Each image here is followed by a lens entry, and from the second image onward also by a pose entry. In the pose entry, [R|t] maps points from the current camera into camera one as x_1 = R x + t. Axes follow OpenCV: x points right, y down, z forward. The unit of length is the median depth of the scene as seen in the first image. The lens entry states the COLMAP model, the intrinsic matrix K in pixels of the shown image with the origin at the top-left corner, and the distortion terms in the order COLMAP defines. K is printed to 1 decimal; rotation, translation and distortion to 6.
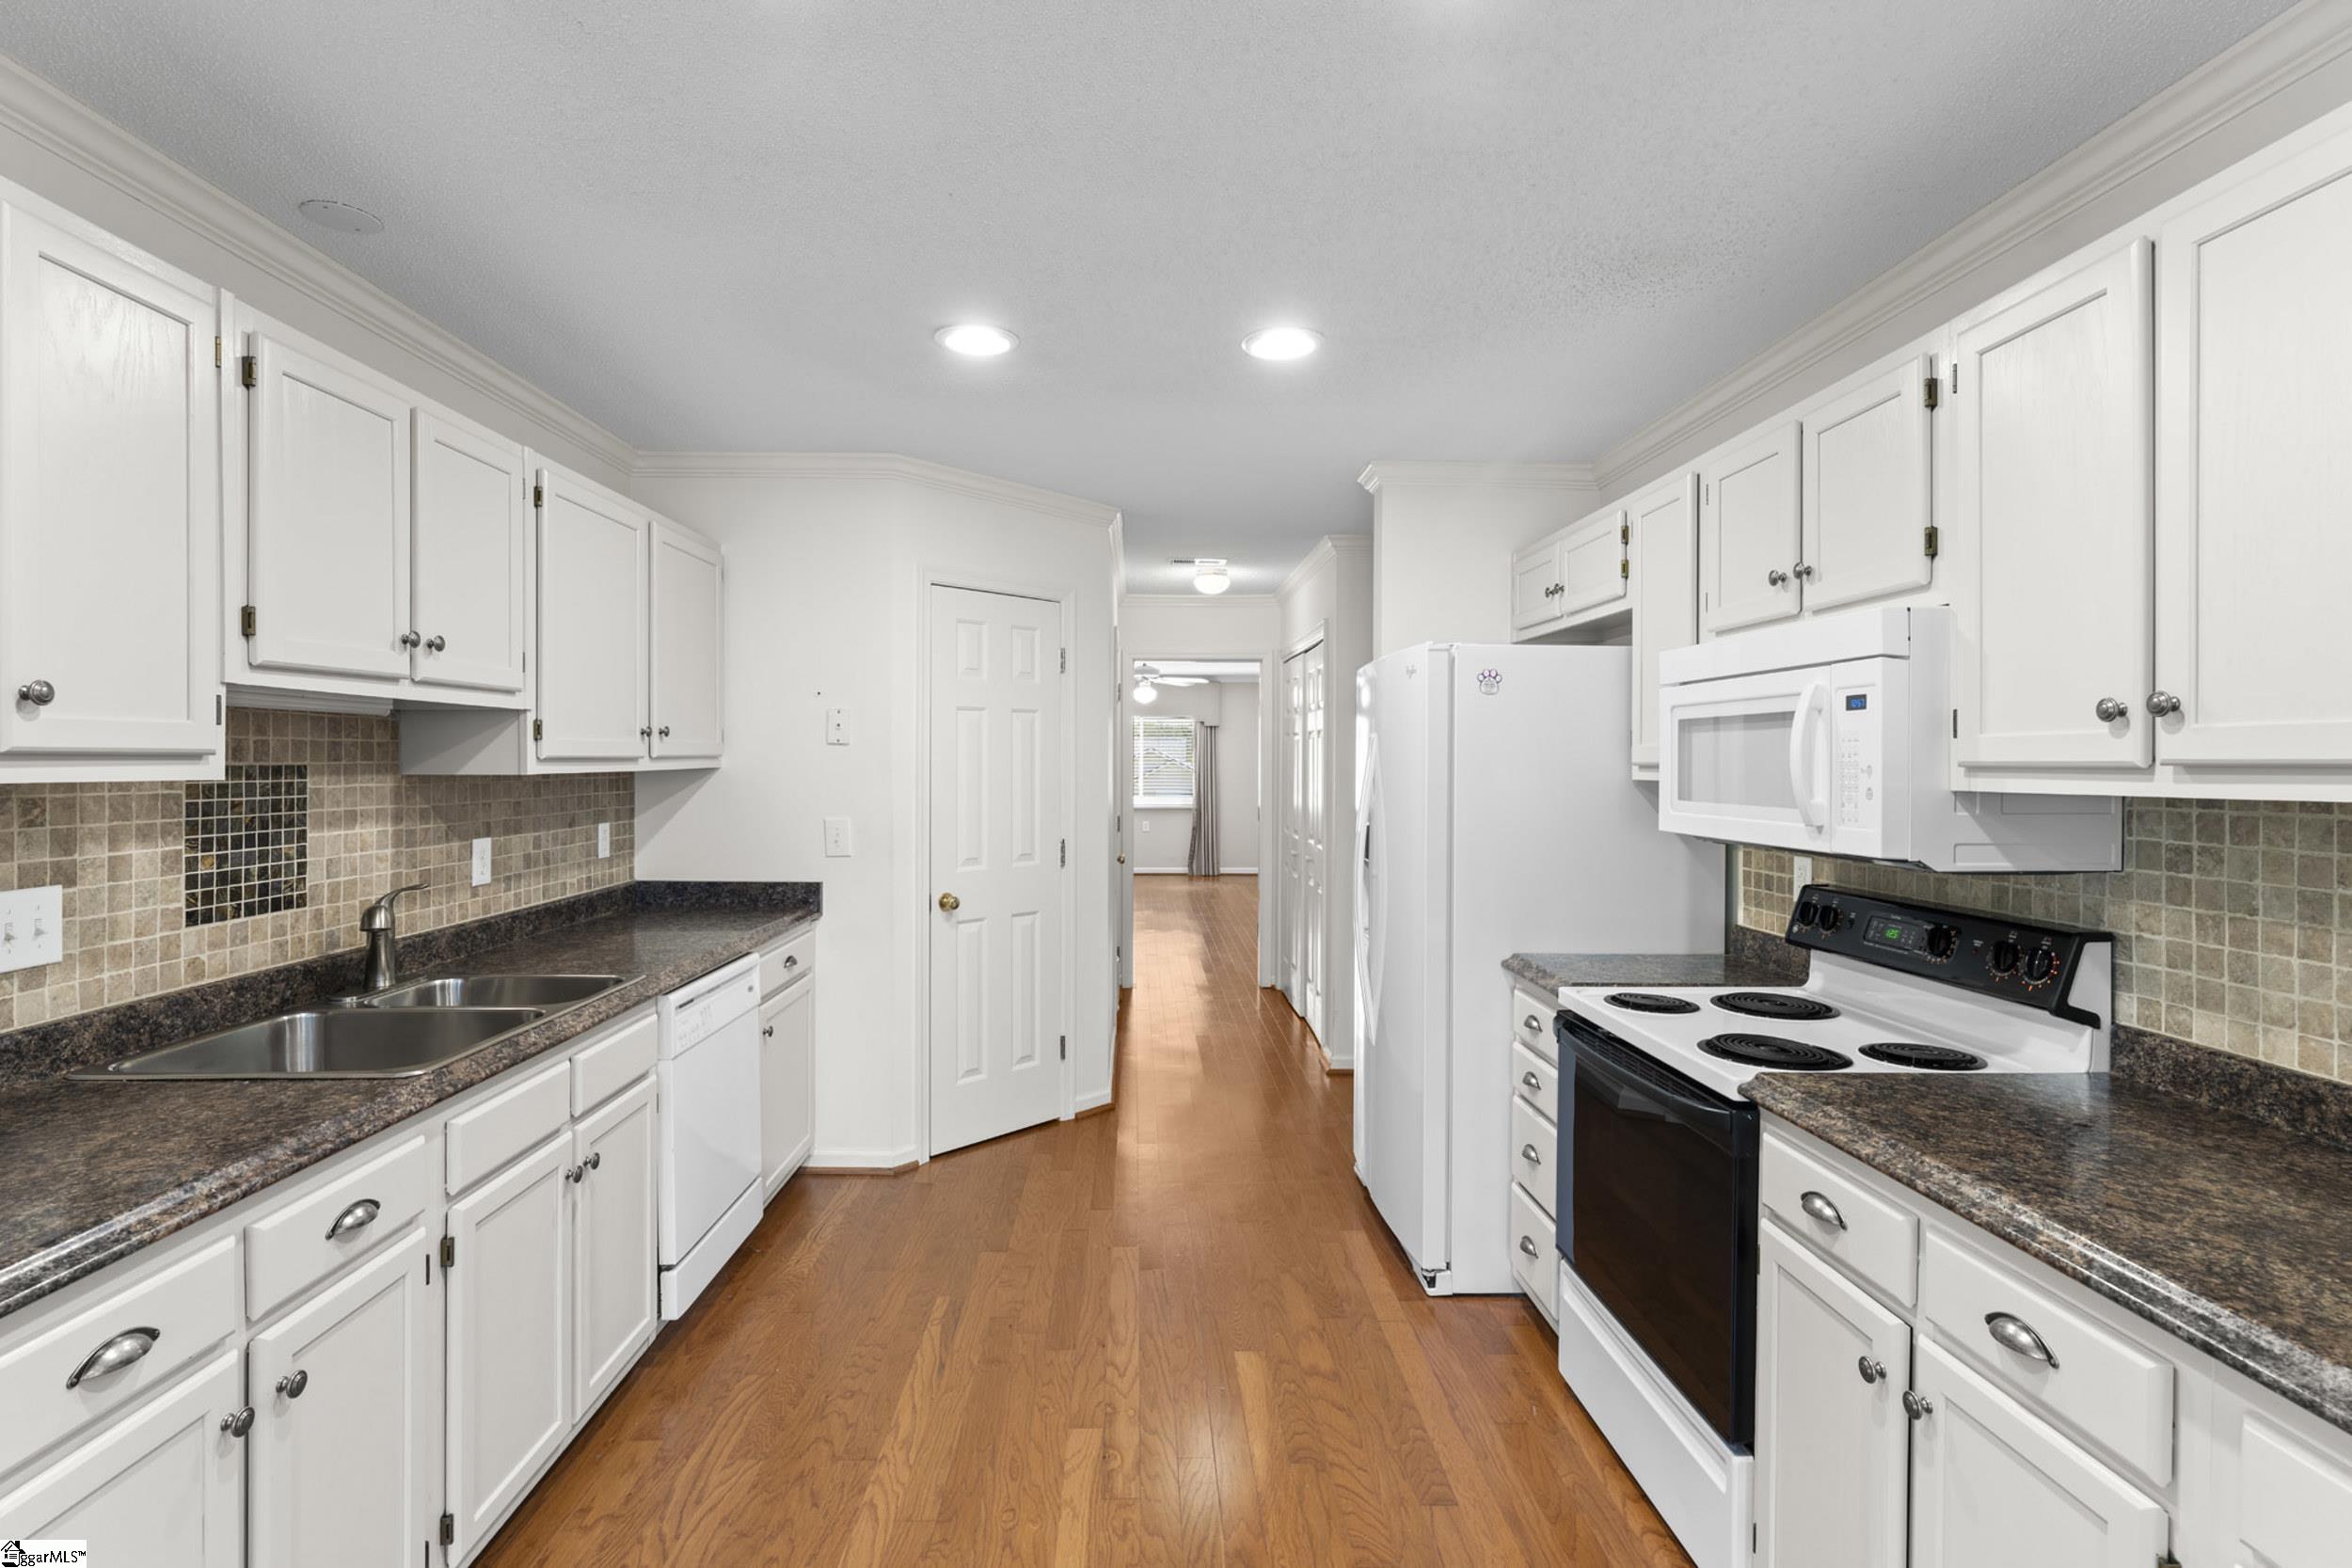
lens RADIAL K [[1119.9, 0, 1161.4], [0, 1119.9, 768.0], [0, 0, 1]] dist [-0.001404, -0.000903]
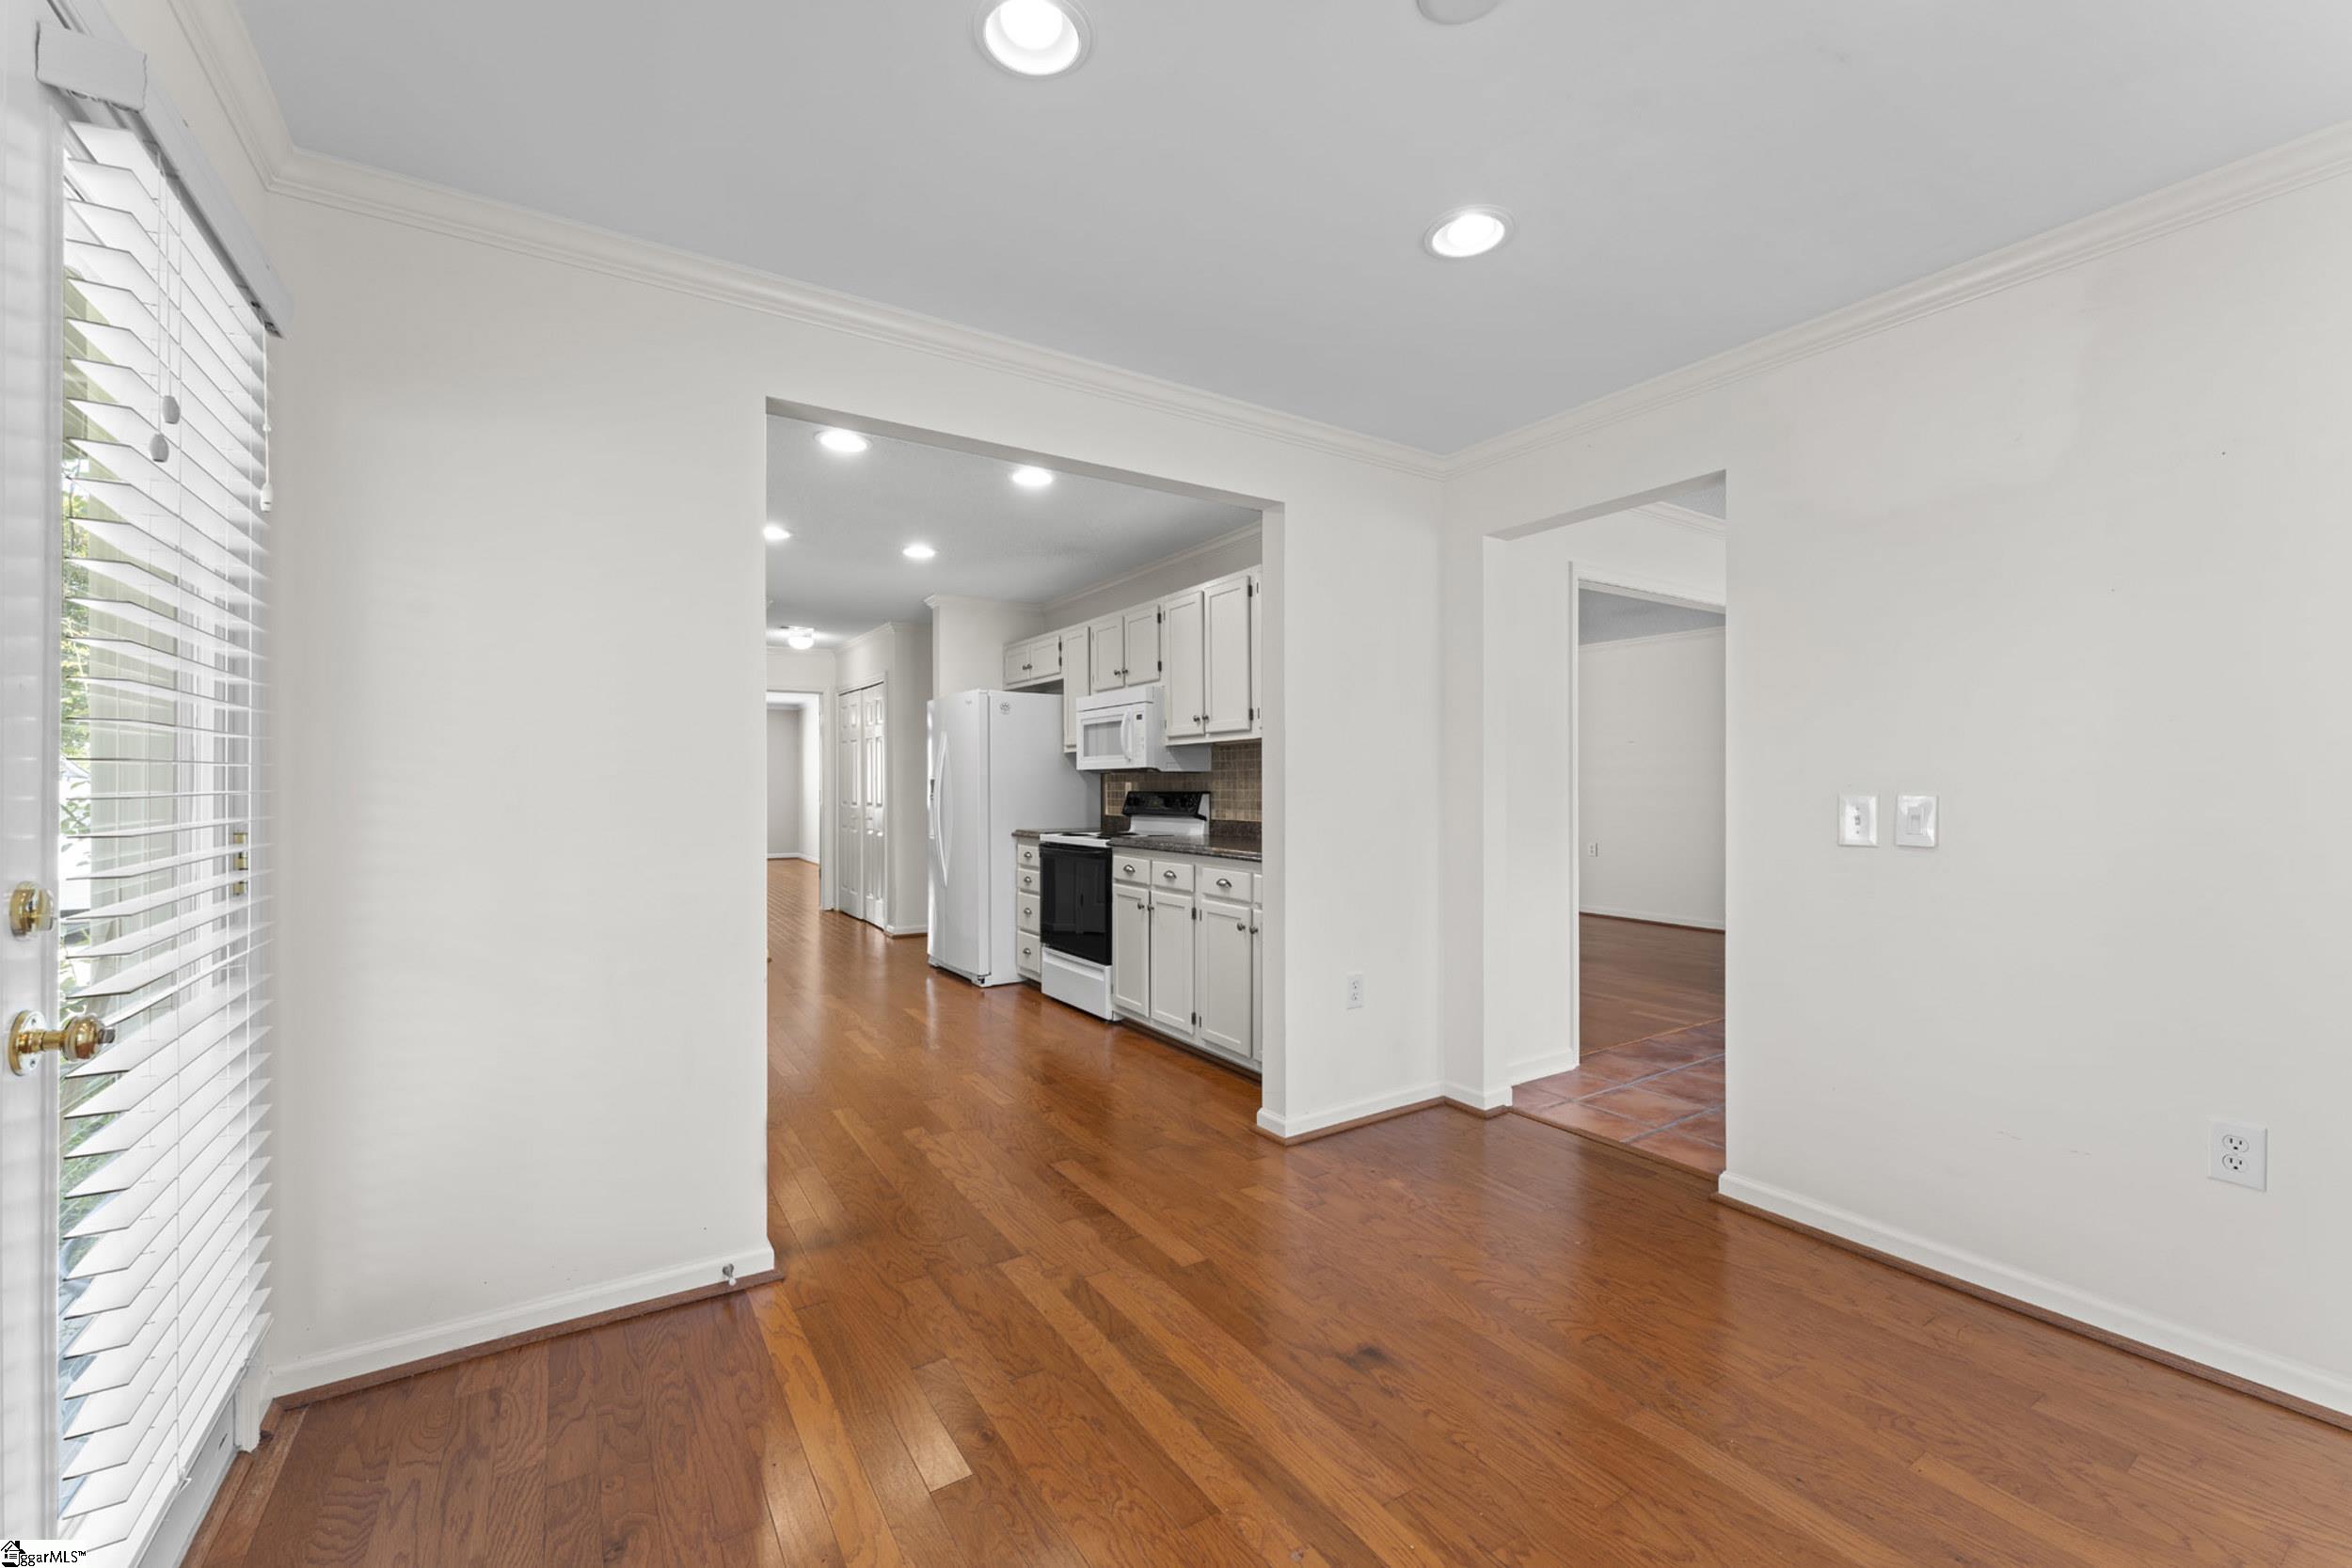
lens RADIAL K [[945.4, 0, 1169.7], [0, 945.4, 782.6], [0, 0, 1]] dist [-0.000100, -0.000033]
pose [[0.856010, -0.006666, 0.516917, -0.598086], [0.010947, 0.999926, -0.005233, 0.125493], [-0.516844, 0.010138, 0.856020, -1.163531]]
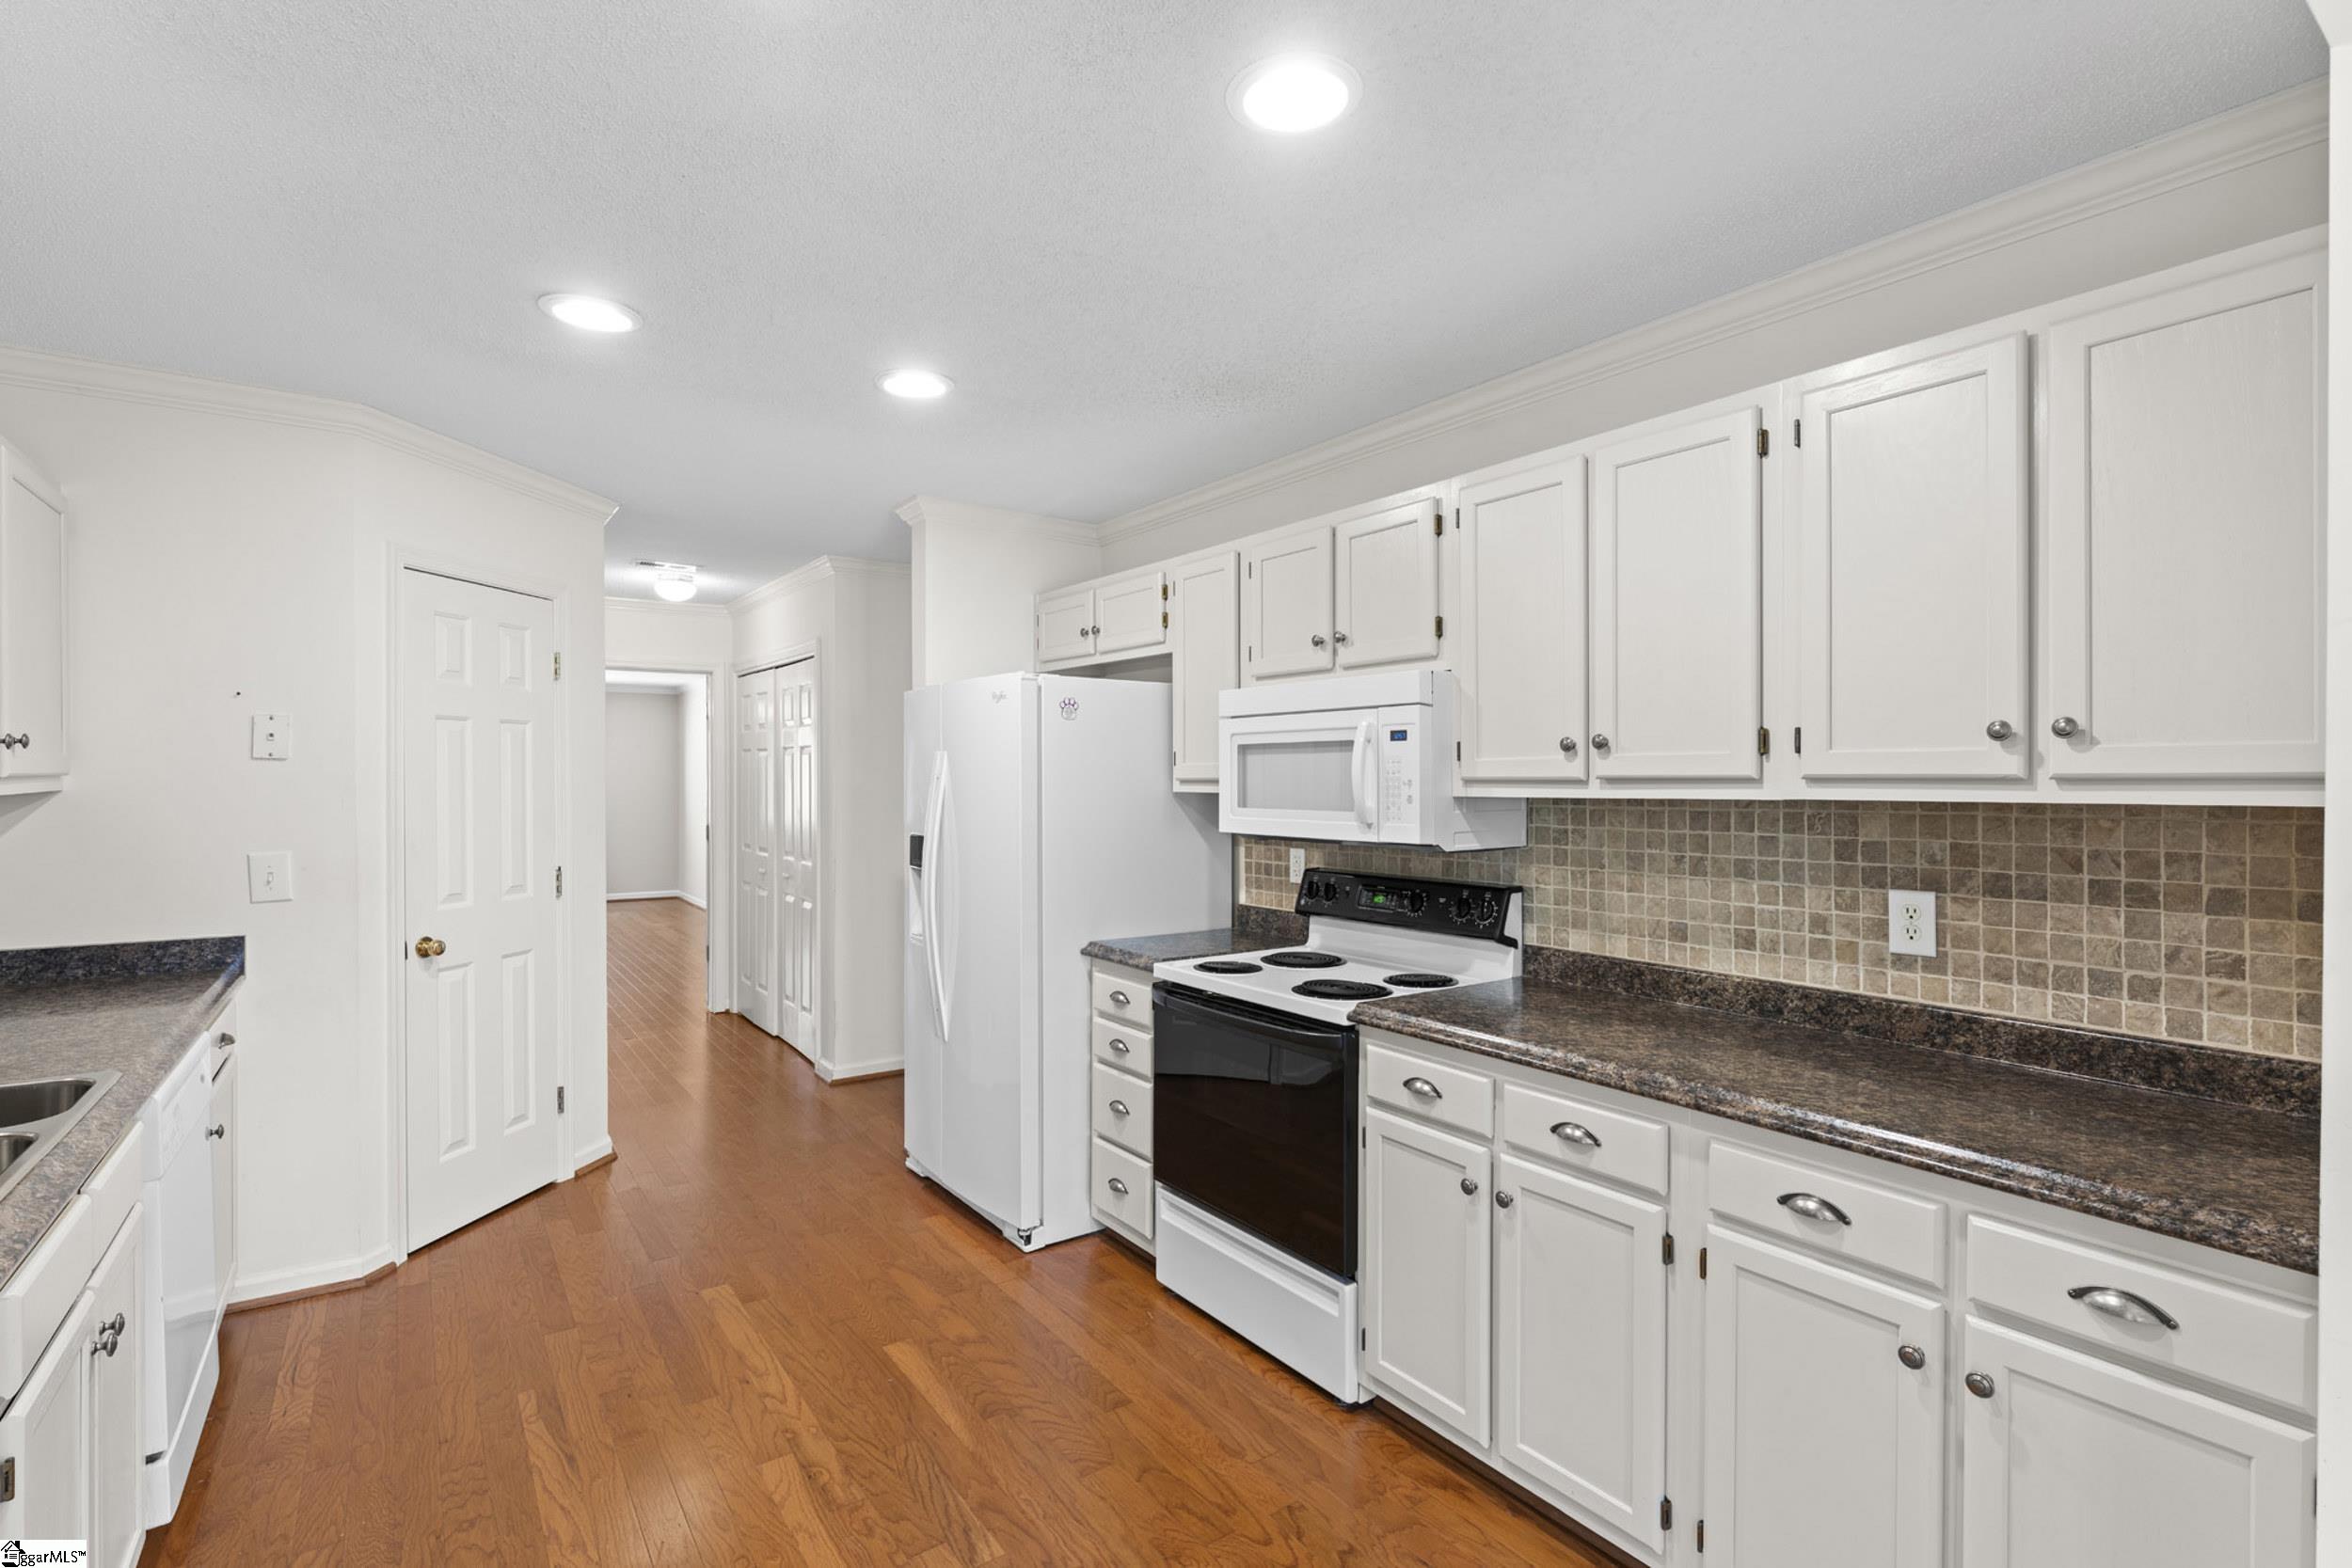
lens RADIAL K [[1084.7, 0, 1176.4], [0, 1084.7, 784.5], [0, 0, 1]] dist [0.002664, -0.000234]
pose [[0.828285, -0.007640, 0.560256, -0.364320], [0.007150, 0.999970, 0.003065, -0.002399], [-0.560262, 0.001468, 0.828314, 0.015828]]
